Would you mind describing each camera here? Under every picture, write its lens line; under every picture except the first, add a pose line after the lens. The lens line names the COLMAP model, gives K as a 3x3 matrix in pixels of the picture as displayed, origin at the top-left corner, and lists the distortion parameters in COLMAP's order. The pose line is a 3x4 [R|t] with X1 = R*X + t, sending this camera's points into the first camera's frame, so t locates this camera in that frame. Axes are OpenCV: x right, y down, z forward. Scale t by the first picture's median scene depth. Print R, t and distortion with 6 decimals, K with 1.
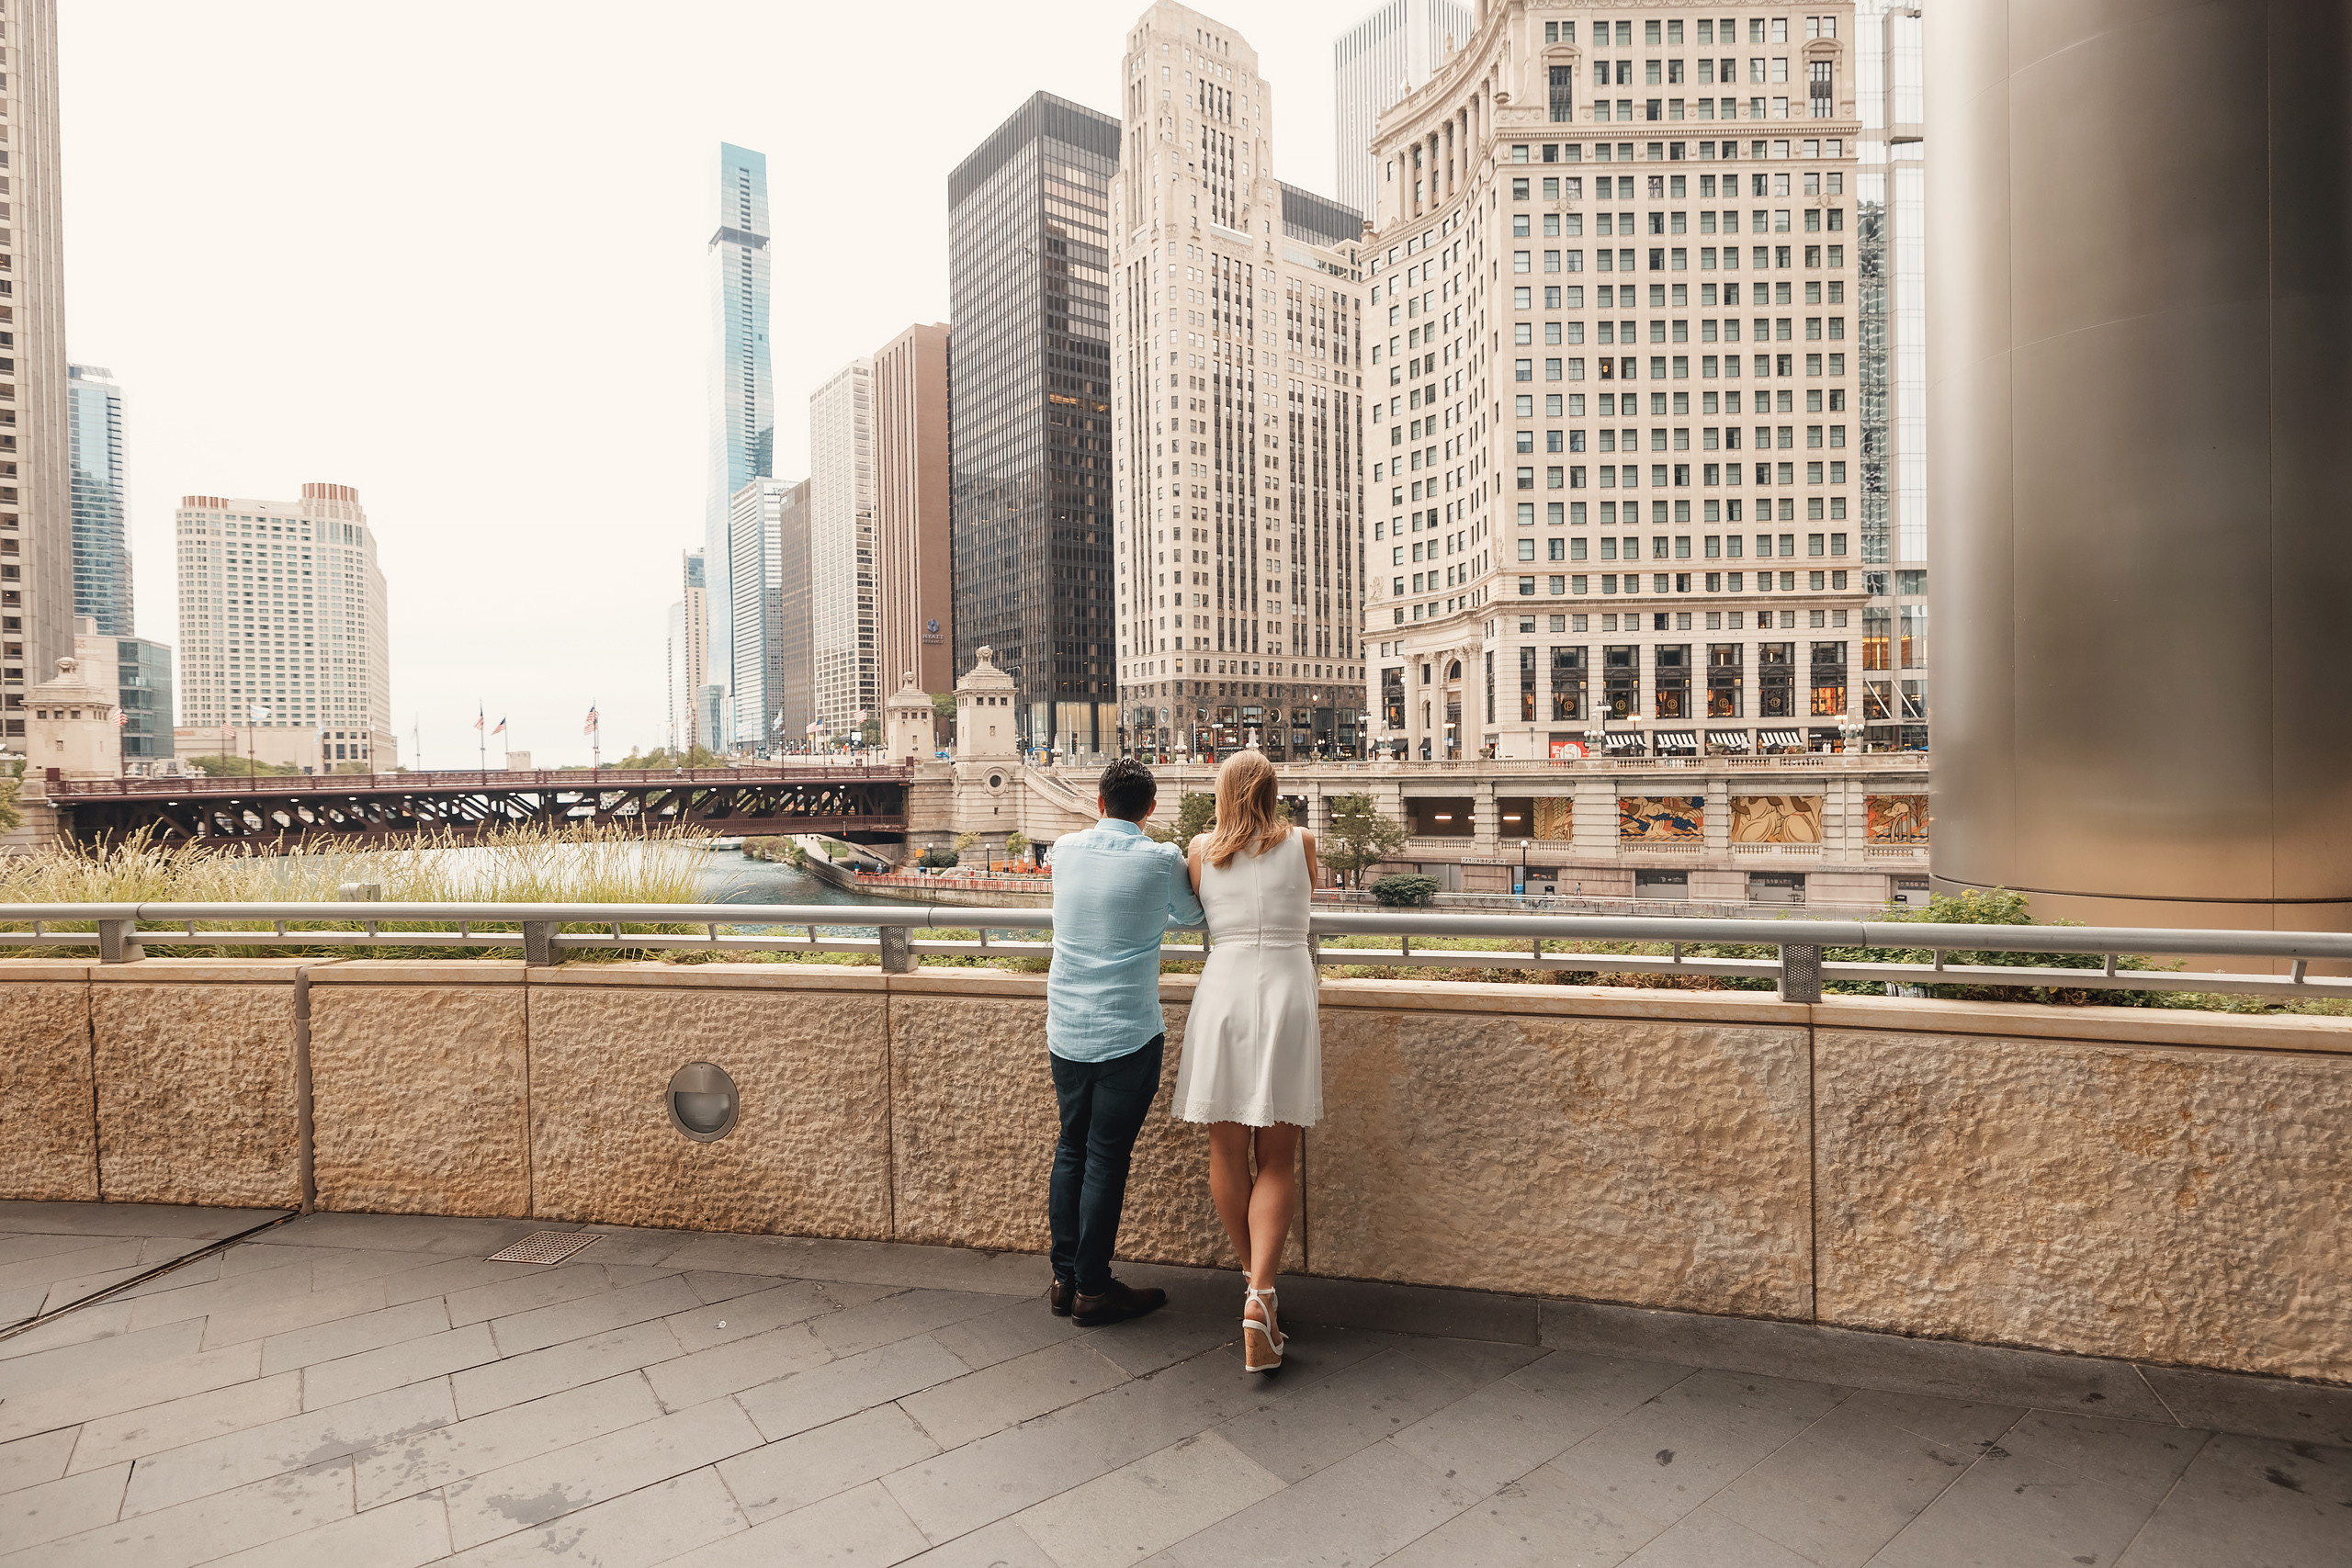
lens RADIAL K [[1153.0, 0, 1172.7], [0, 1153.0, 771.6], [0, 0, 1]] dist [-0.002750, -0.000371]
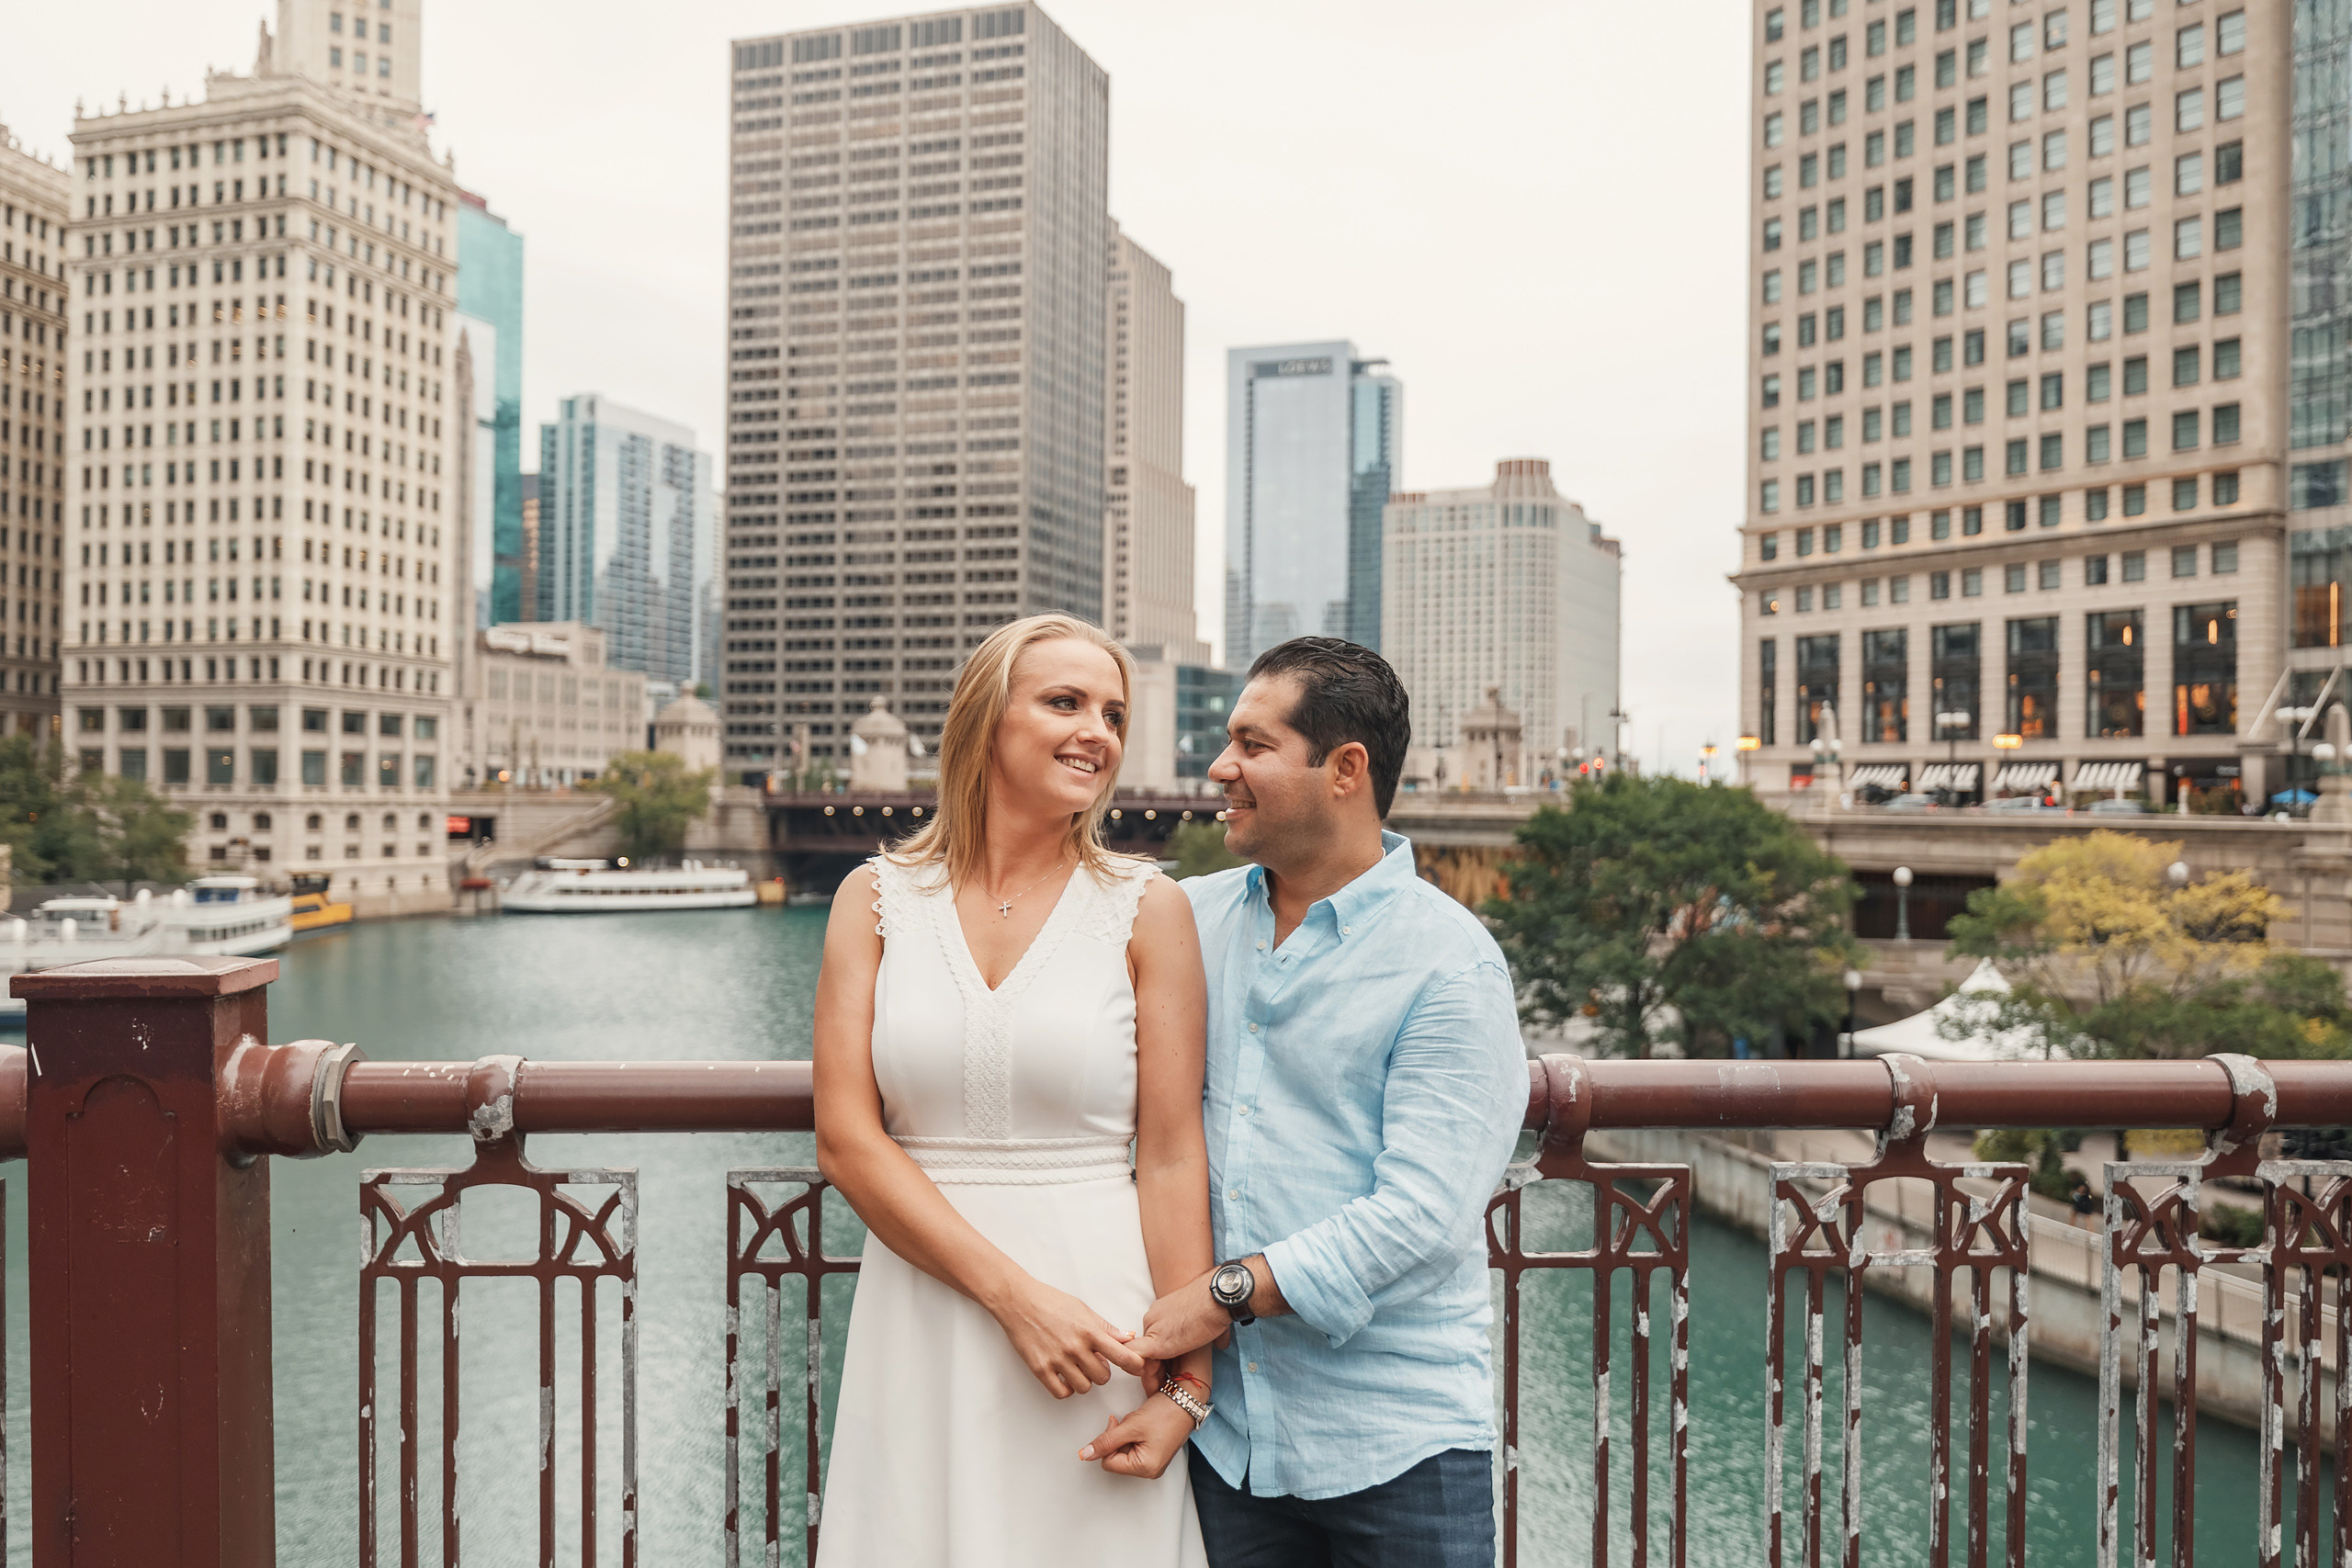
lens RADIAL K [[1914.0, 0, 1181.9], [0, 1914.0, 779.2], [0, 0, 1]] dist [0.002806, 0.005589]
pose [[0.558898, 0.012883, -0.829136, 0.310474], [-0.029139, 0.999567, -0.004111, -0.002791], [0.828724, 0.026458, 0.559032, 0.023236]]
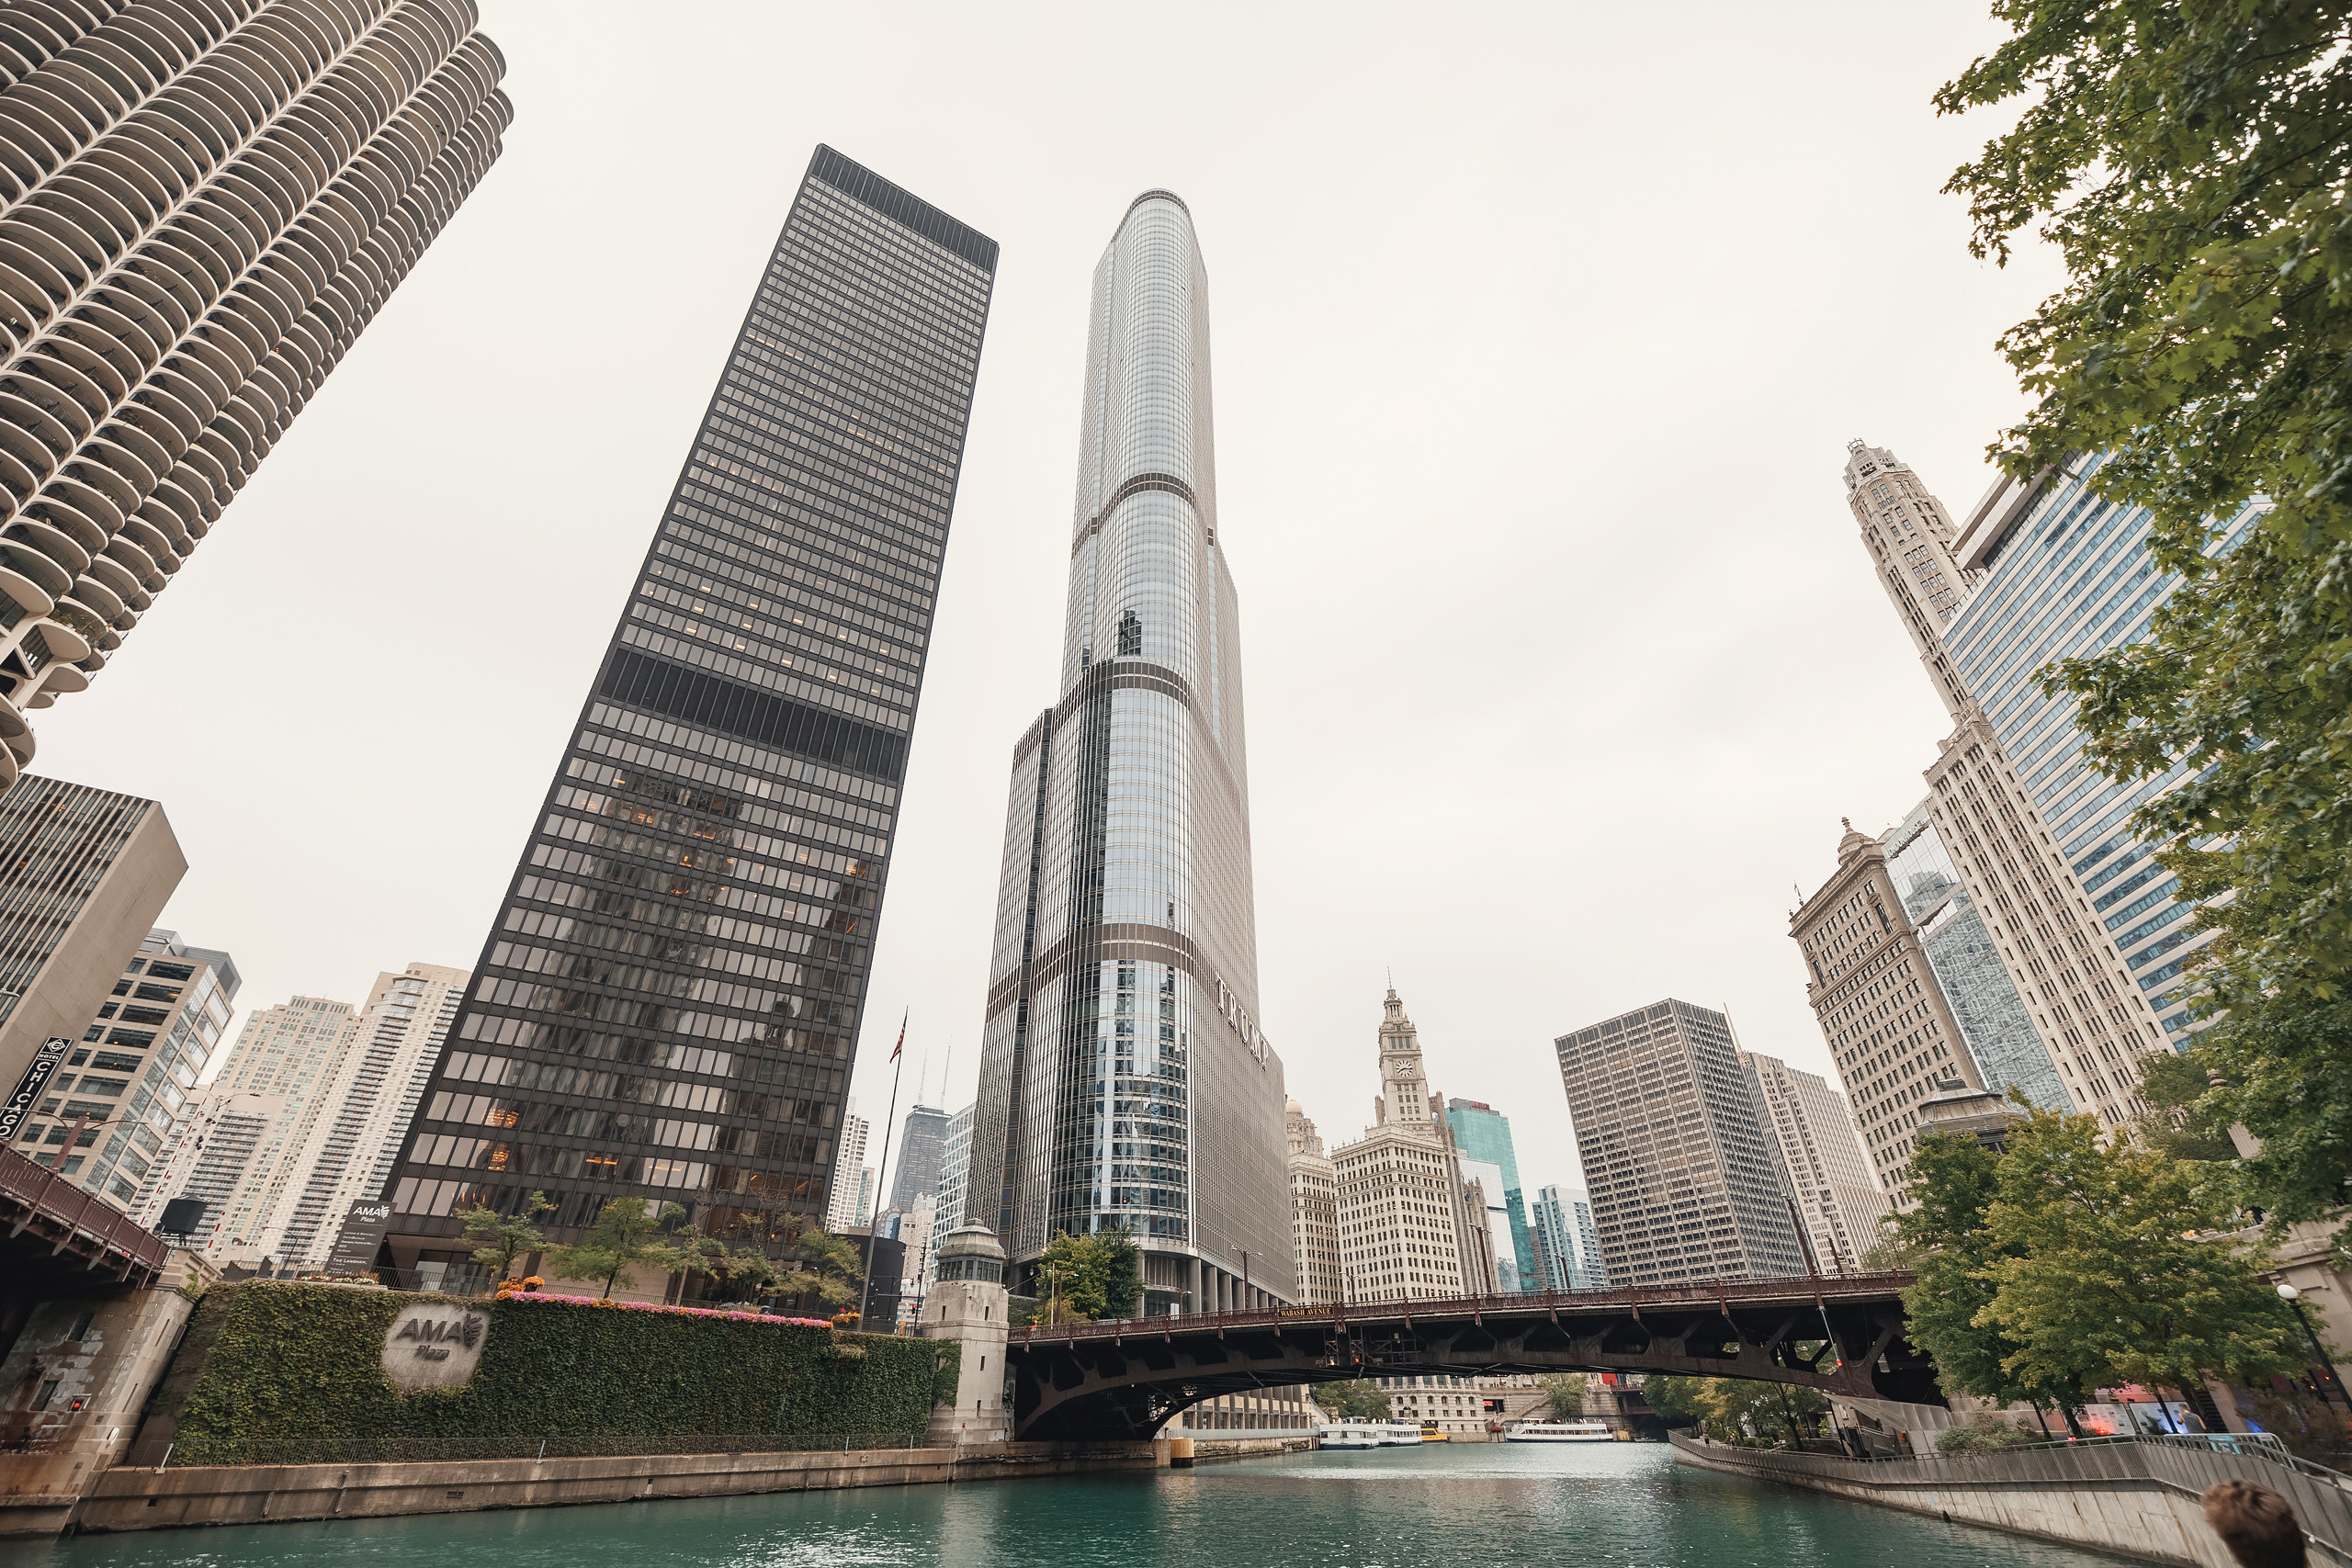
lens RADIAL K [[981.3, 0, 1176.0], [0, 981.3, 784.0], [0, 0, 1]] dist [-0.002617, -0.000485]
pose [[-0.097384, -0.530119, -0.842312, 0.601682], [-0.006383, 0.846650, -0.532111, 0.012721], [0.995226, -0.046443, -0.085834, 0.013550]]
